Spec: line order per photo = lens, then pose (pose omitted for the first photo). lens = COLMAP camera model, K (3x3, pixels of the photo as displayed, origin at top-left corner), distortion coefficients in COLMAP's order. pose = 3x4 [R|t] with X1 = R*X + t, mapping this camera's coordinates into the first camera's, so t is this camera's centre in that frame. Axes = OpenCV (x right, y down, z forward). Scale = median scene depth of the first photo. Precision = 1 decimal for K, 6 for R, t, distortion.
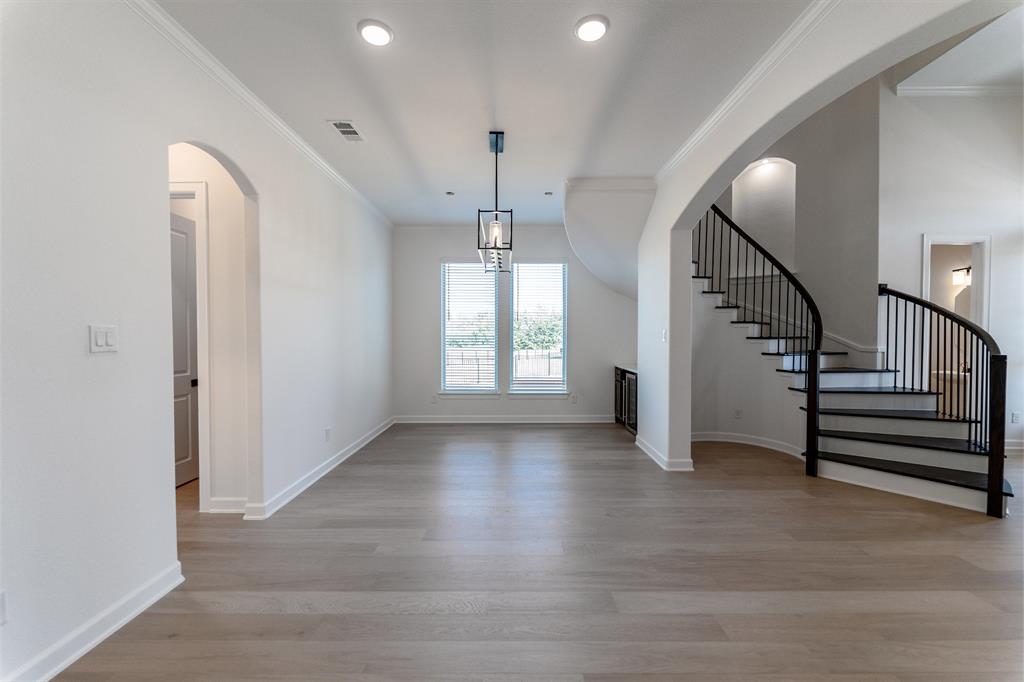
lens RADIAL K [[414.9, 0, 510.6], [0, 414.9, 343.6], [0, 0, 1]] dist [0.001040, -0.000129]
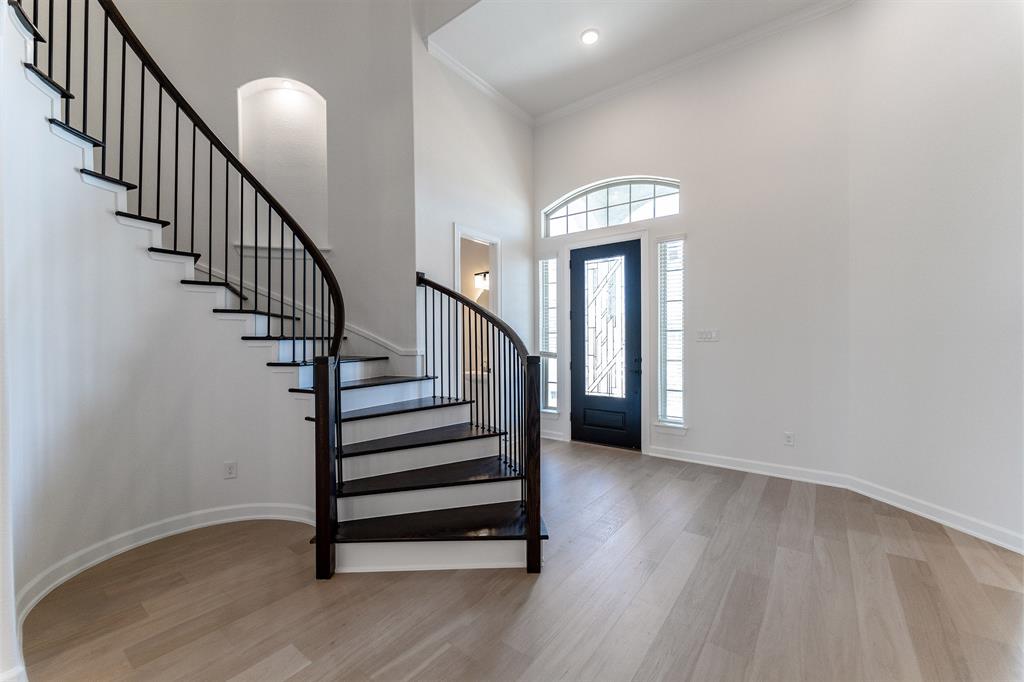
lens RADIAL K [[414.9, 0, 510.6], [0, 414.9, 343.6], [0, 0, 1]] dist [0.001040, -0.000129]
pose [[0.604636, -0.009152, 0.796450, 0.360922], [0.023130, 0.999714, -0.006072, 0.006848], [-0.796166, 0.022093, 0.604674, 0.376759]]
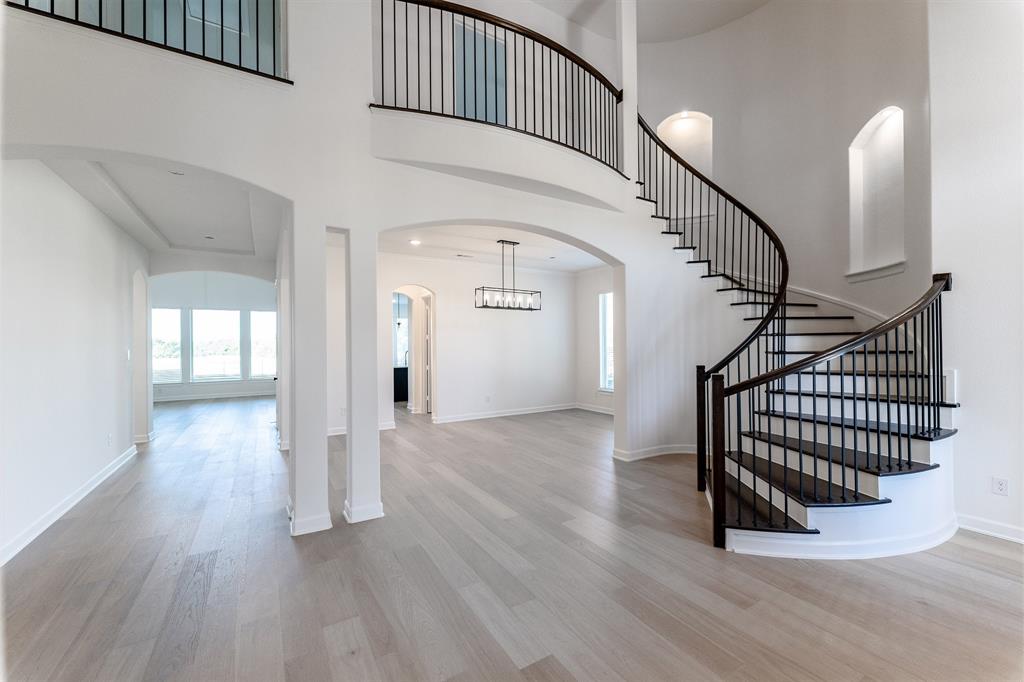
lens RADIAL K [[414.9, 0, 510.6], [0, 414.9, 343.6], [0, 0, 1]] dist [0.001040, -0.000129]
pose [[0.515138, -0.006345, -0.857084, 1.139620], [-0.011627, 0.999829, -0.014389, -0.014745], [0.857028, 0.017378, 0.514976, 0.068320]]
